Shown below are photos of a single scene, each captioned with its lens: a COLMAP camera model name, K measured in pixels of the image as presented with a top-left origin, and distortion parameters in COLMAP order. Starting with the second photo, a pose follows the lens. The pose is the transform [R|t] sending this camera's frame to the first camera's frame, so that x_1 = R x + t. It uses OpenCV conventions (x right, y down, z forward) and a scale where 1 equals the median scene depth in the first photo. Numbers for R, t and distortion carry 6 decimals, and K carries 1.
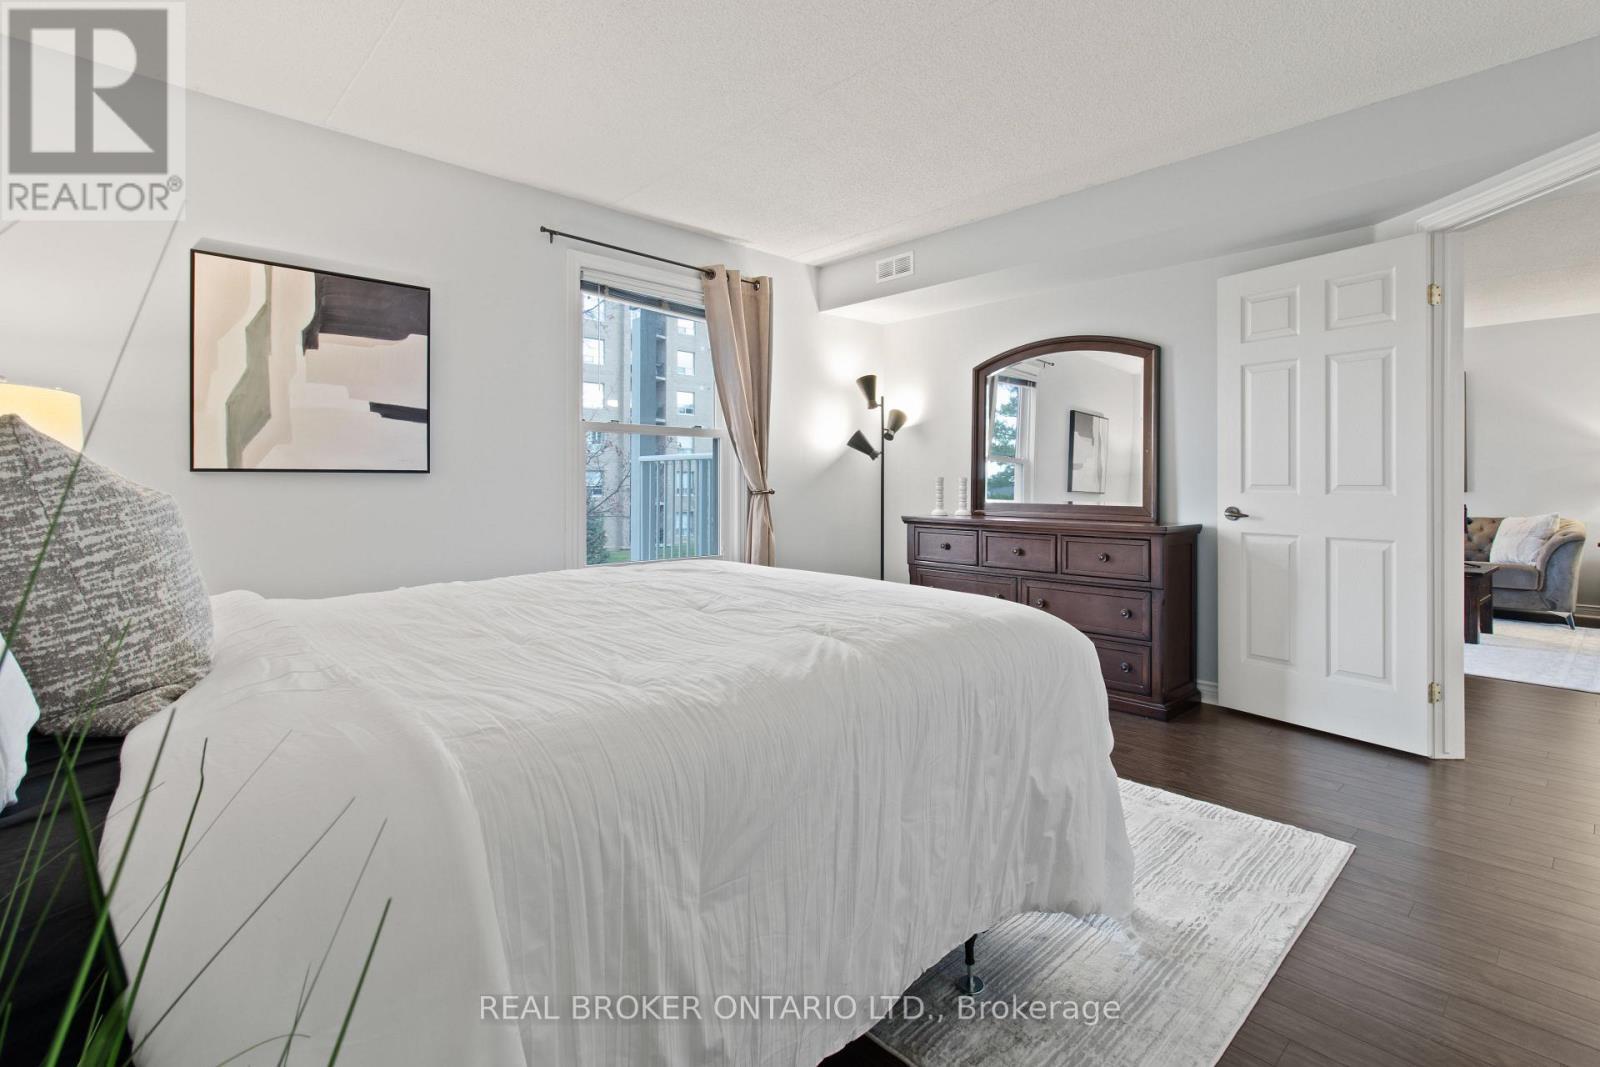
lens RADIAL K [[749.4, 0, 820.4], [0, 749.4, 483.9], [0, 0, 1]] dist [0.001229, -0.000045]
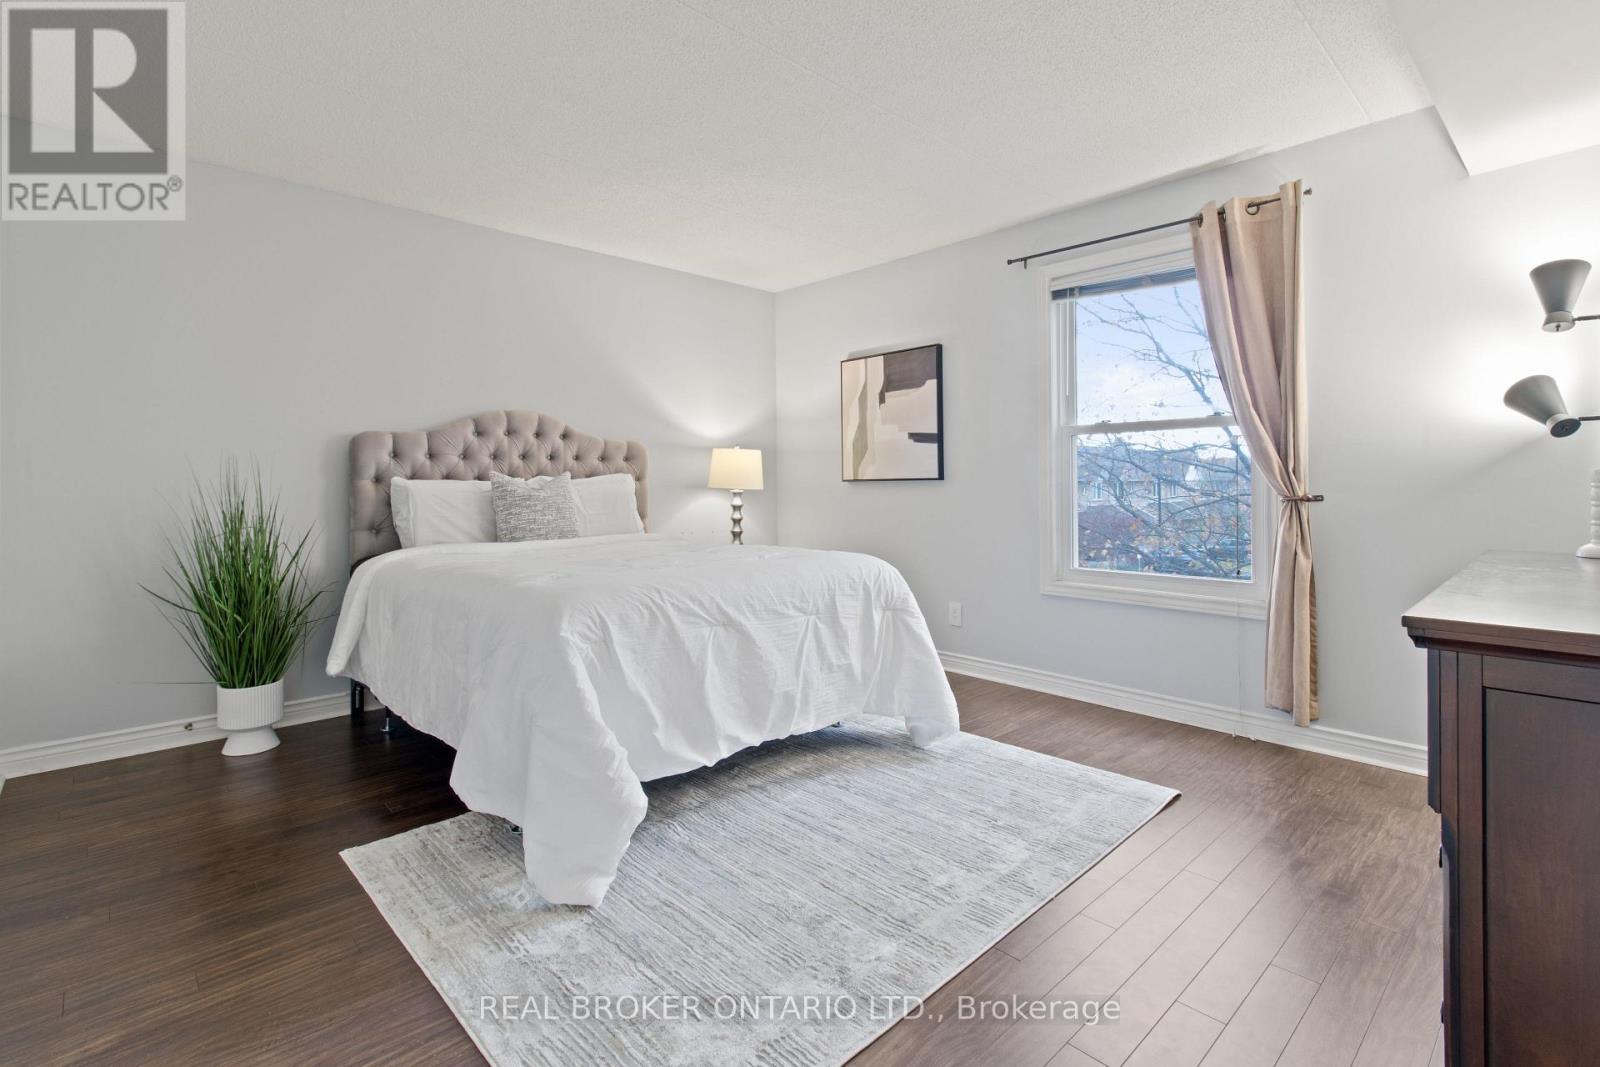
lens RADIAL K [[749.4, 0, 820.4], [0, 749.4, 483.9], [0, 0, 1]] dist [0.001229, -0.000045]
pose [[0.005287, -0.010311, -0.999933, 0.897850], [0.000014, 0.999947, -0.010311, 0.006994], [0.999986, 0.000041, 0.005287, 0.846711]]
